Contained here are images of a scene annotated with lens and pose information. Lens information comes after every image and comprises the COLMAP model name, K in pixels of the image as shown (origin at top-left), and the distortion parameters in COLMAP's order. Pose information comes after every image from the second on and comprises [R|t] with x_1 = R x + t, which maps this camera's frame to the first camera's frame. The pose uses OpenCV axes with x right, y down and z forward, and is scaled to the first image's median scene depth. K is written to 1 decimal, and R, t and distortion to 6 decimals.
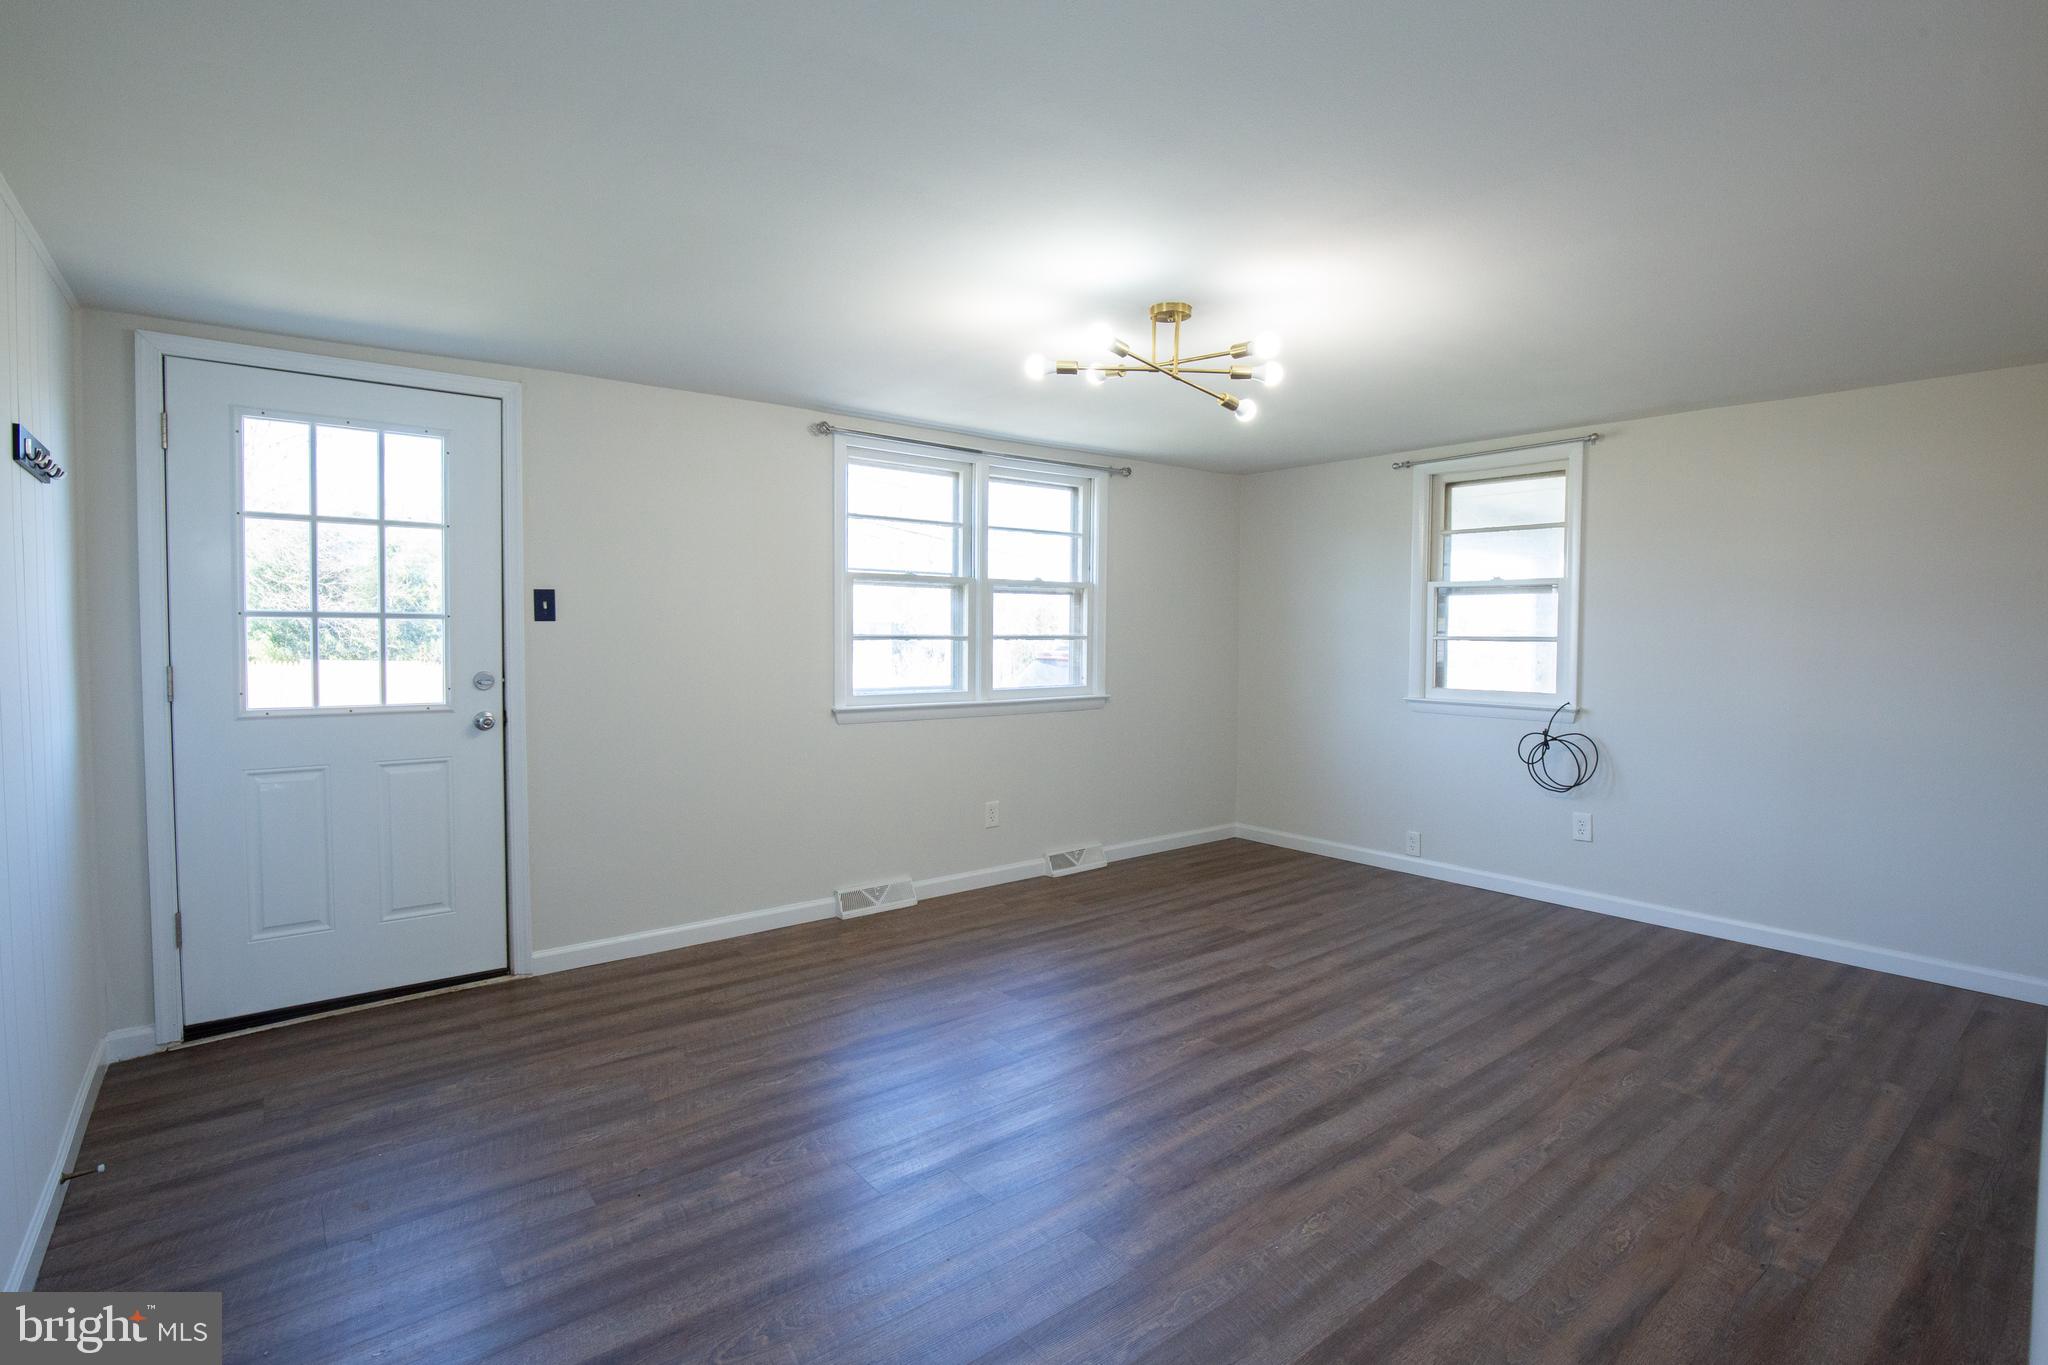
lens RADIAL K [[979.6, 0, 1024.0], [0, 979.6, 682.5], [0, 0, 1]] dist [-0.026765, -0.000239]
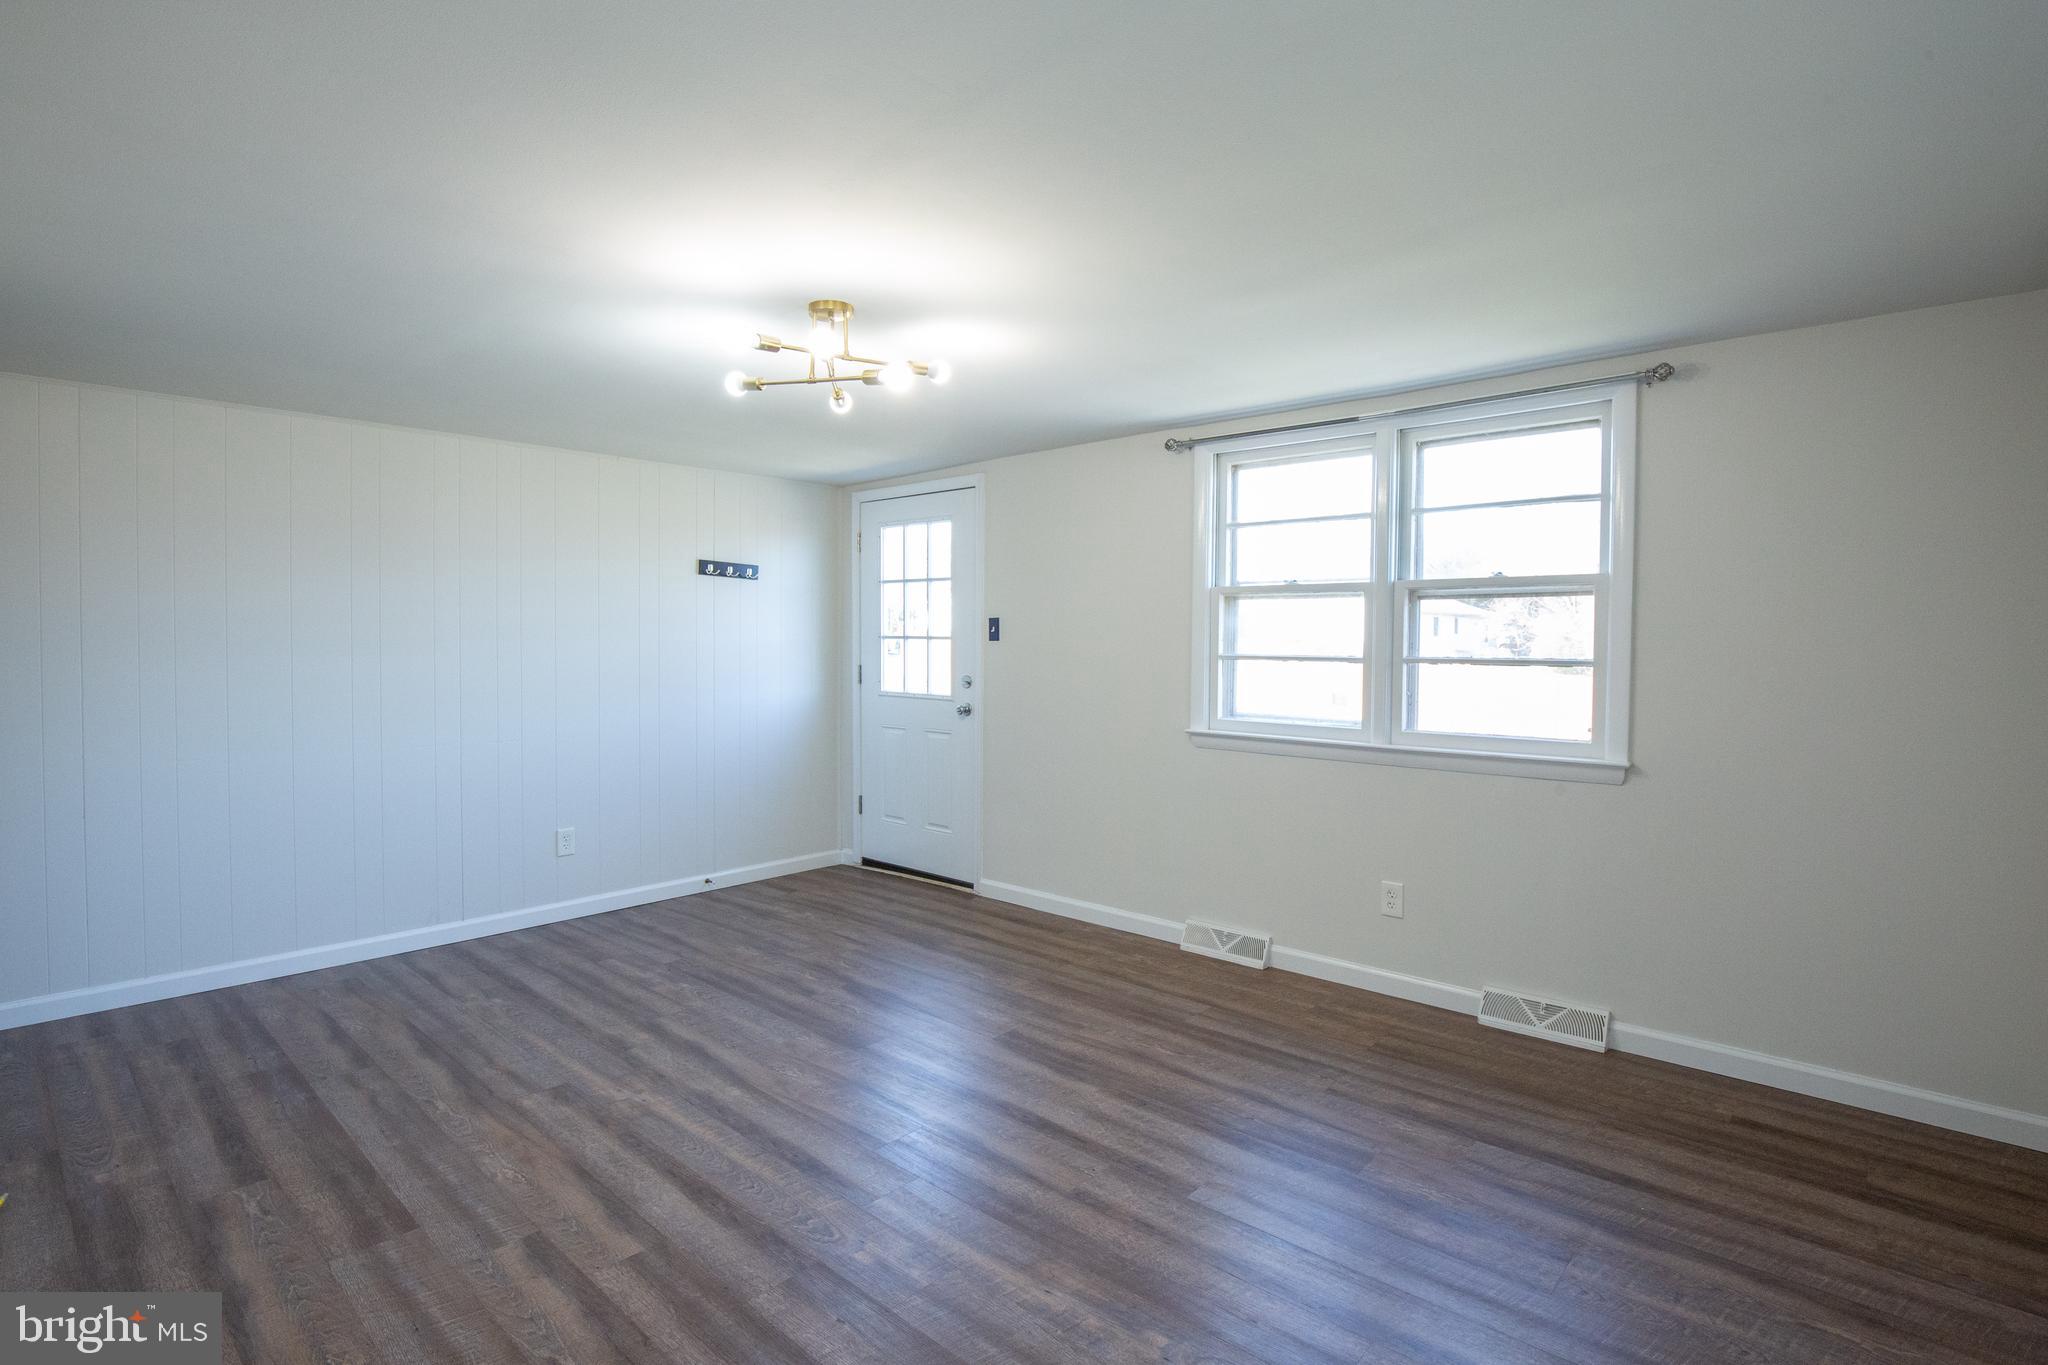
lens RADIAL K [[980.6, 0, 1028.2], [0, 980.6, 658.3], [0, 0, 1]] dist [-0.029419, -0.000084]
pose [[0.164149, 0.009961, -0.986385, 0.951873], [-0.061909, 0.998082, -0.000224, -0.043007], [0.984491, 0.061103, 0.164450, 0.880323]]
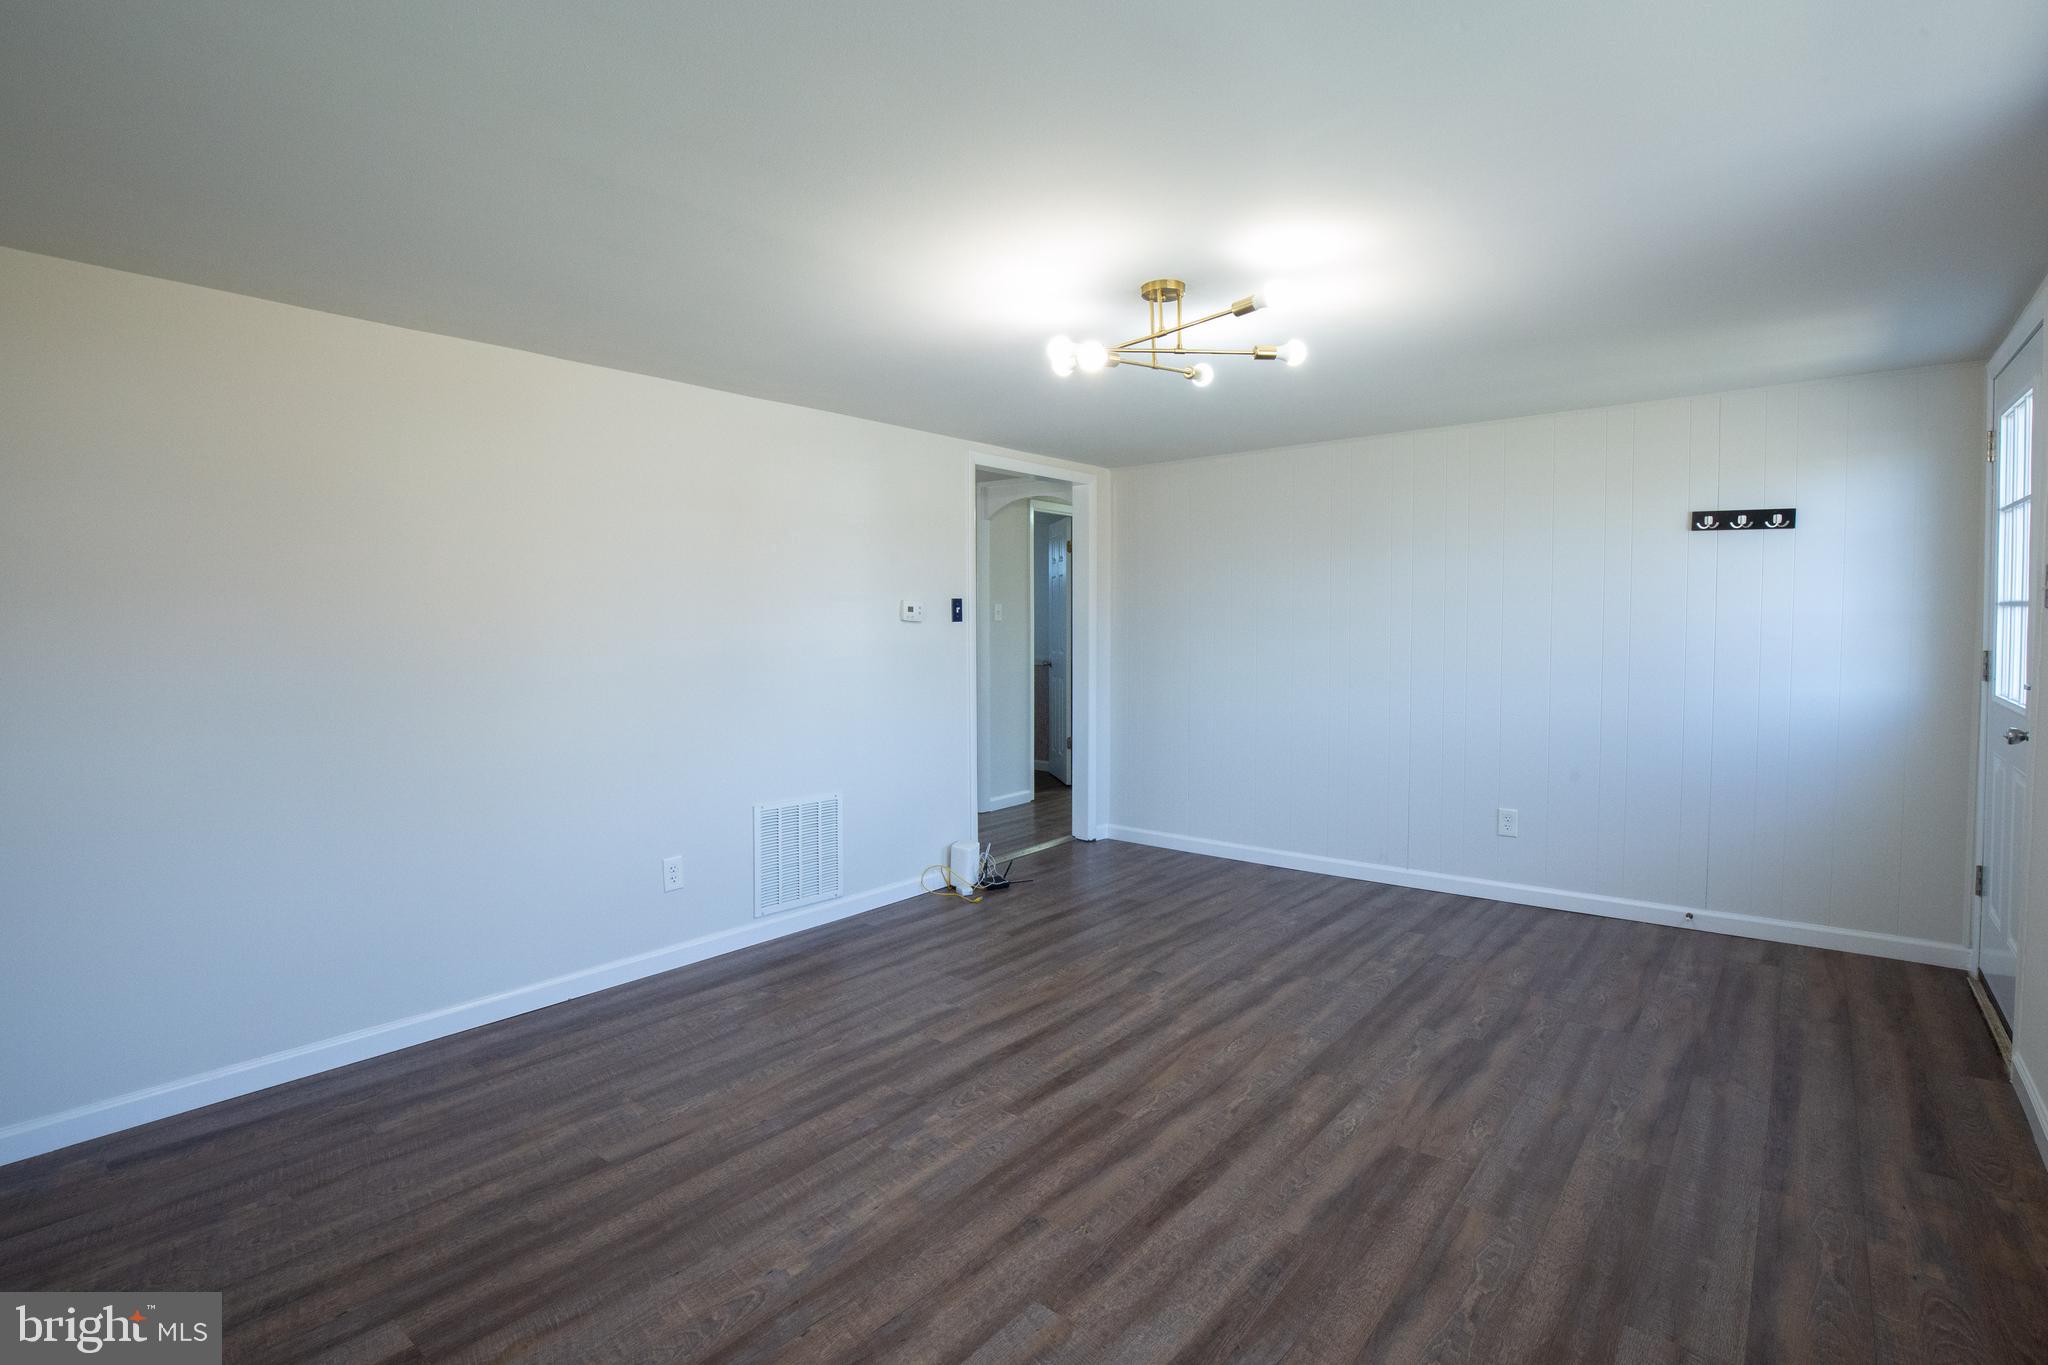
lens RADIAL K [[980.6, 0, 1028.2], [0, 980.6, 658.3], [0, 0, 1]] dist [-0.029419, -0.000084]
pose [[-0.977243, 0.012705, -0.211744, 0.413159], [-0.007170, 0.995656, 0.092833, -0.090778], [0.212004, 0.092238, -0.972906, 1.636935]]
